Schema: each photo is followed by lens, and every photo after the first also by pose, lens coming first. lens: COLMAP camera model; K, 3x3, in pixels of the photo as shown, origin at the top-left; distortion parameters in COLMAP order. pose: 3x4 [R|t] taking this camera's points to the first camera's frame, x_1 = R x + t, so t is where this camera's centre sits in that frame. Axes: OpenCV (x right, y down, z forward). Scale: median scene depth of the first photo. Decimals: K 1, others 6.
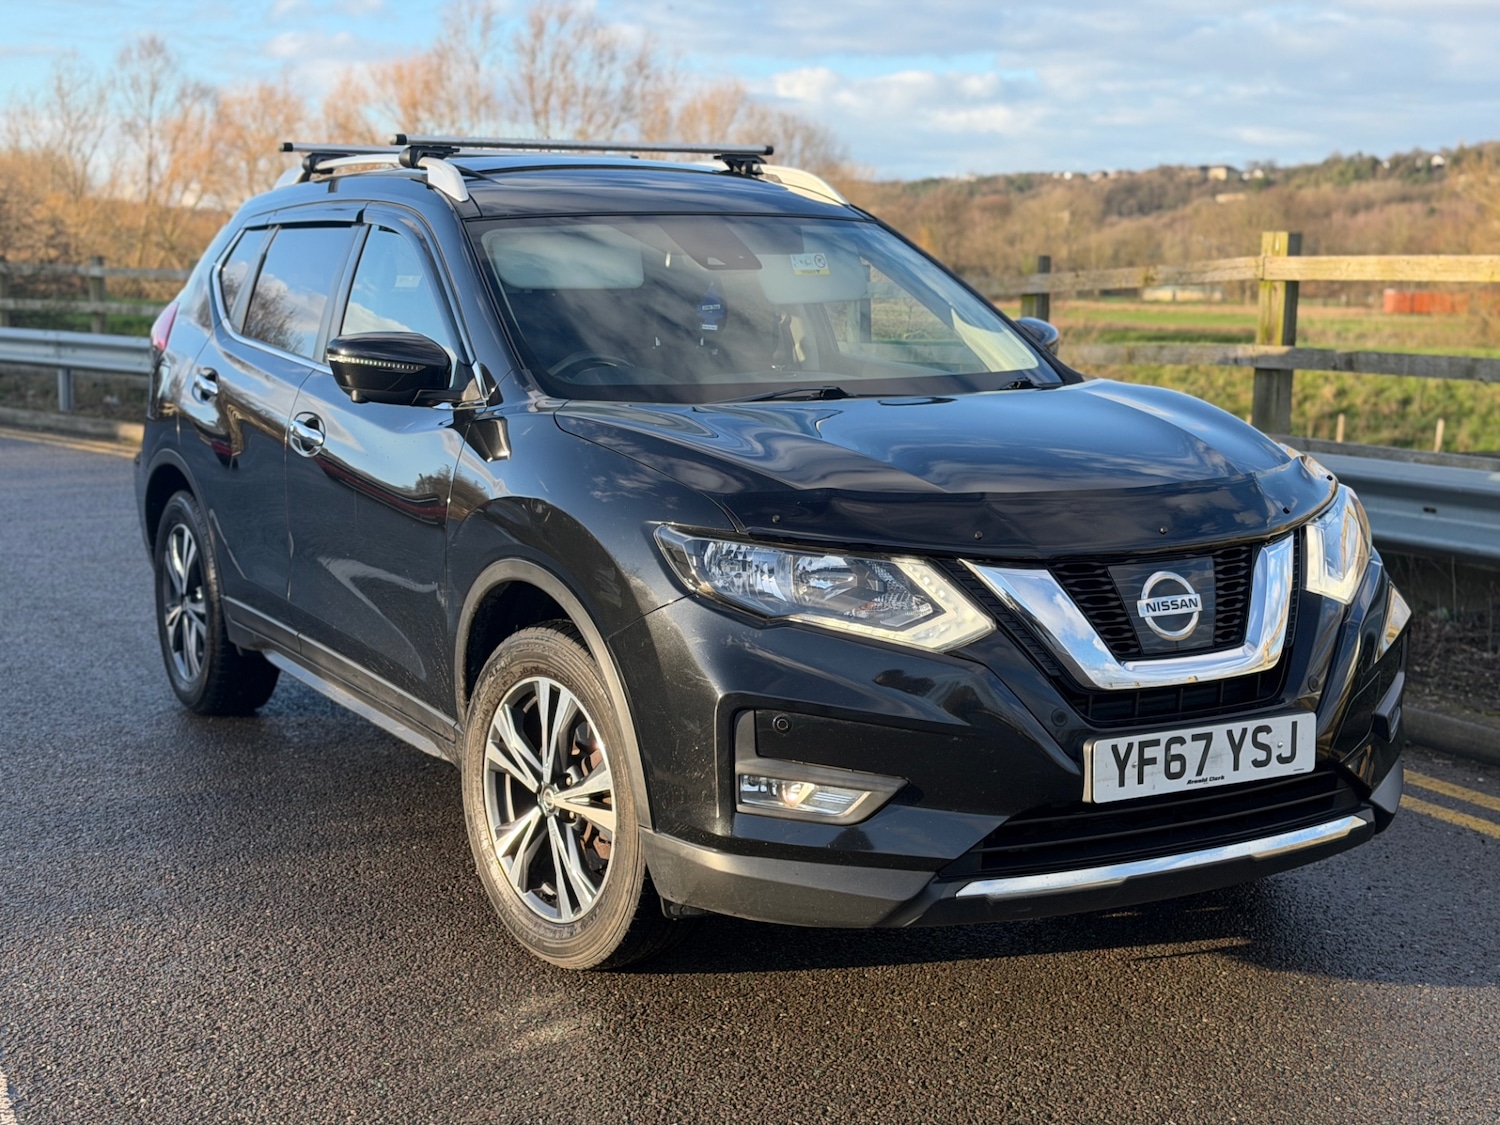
lens RADIAL K [[2066.2, 0, 749.6], [0, 2066.2, 563.6], [0, 0, 1]] dist [0.112088, 0.000000]
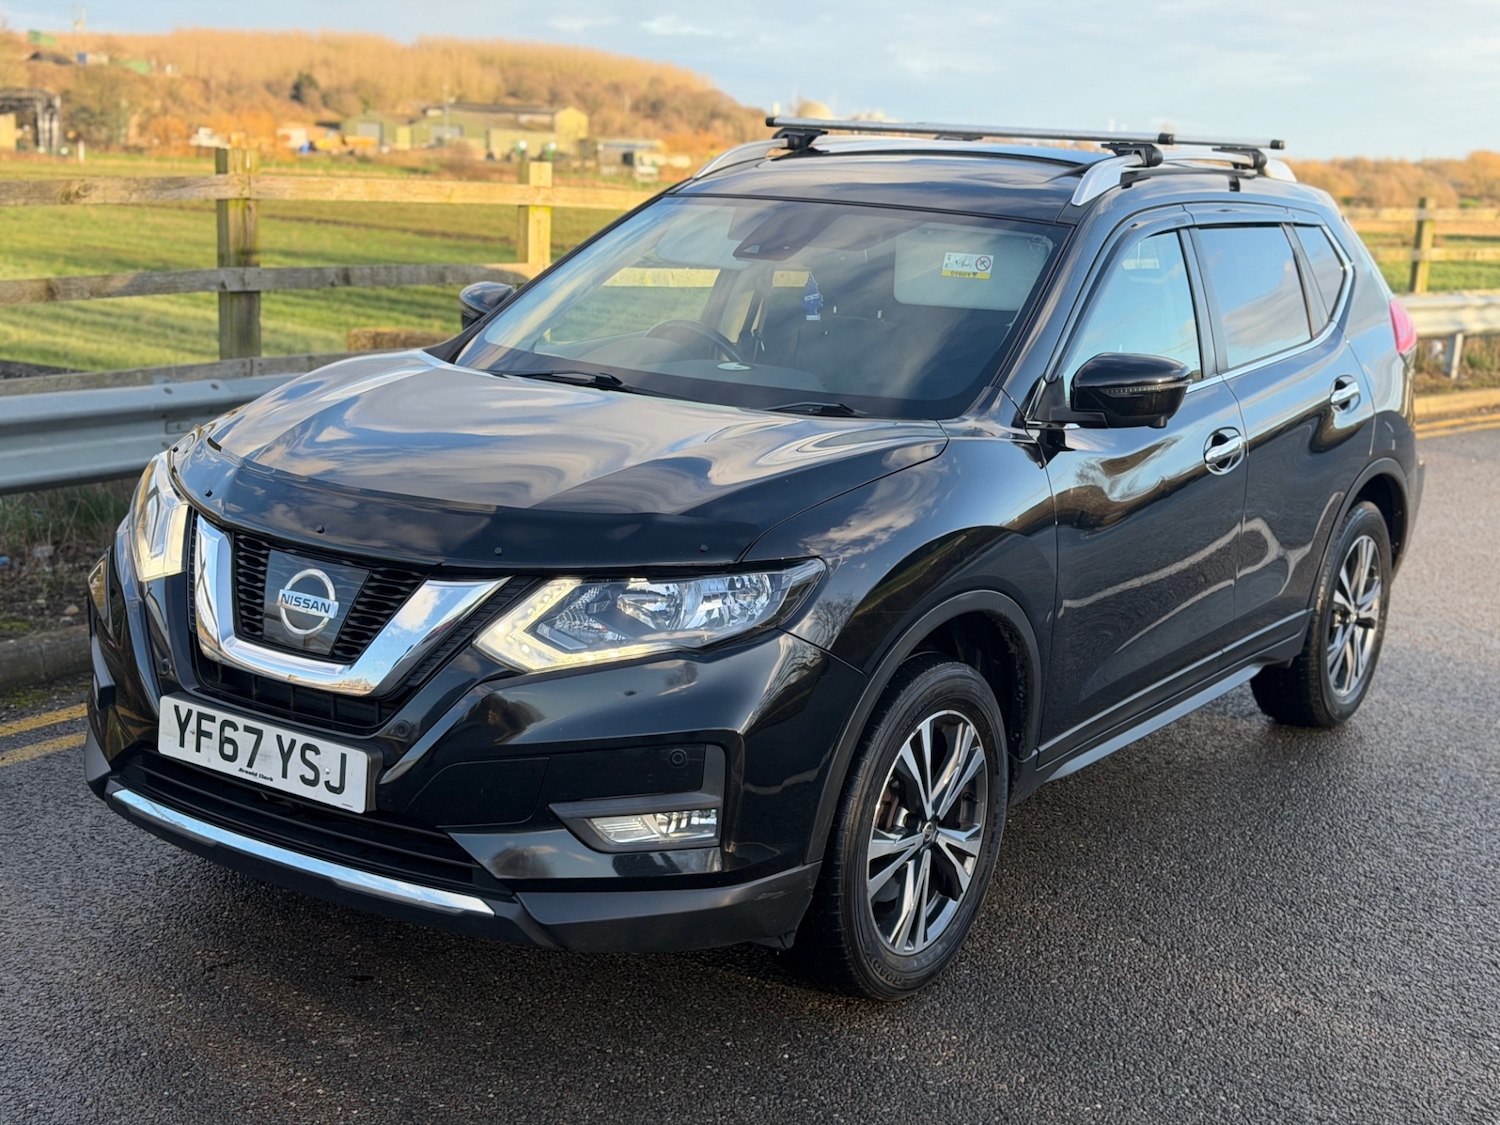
lens RADIAL K [[2066.2, 0, 734.4], [0, 2066.2, 558.3], [0, 0, 1]] dist [0.112088, 0.000000]
pose [[0.464044, 0.206607, -0.861381, 1.077511], [-0.189770, 0.973029, 0.131153, -0.159821], [0.865246, 0.102604, 0.490736, 0.638619]]
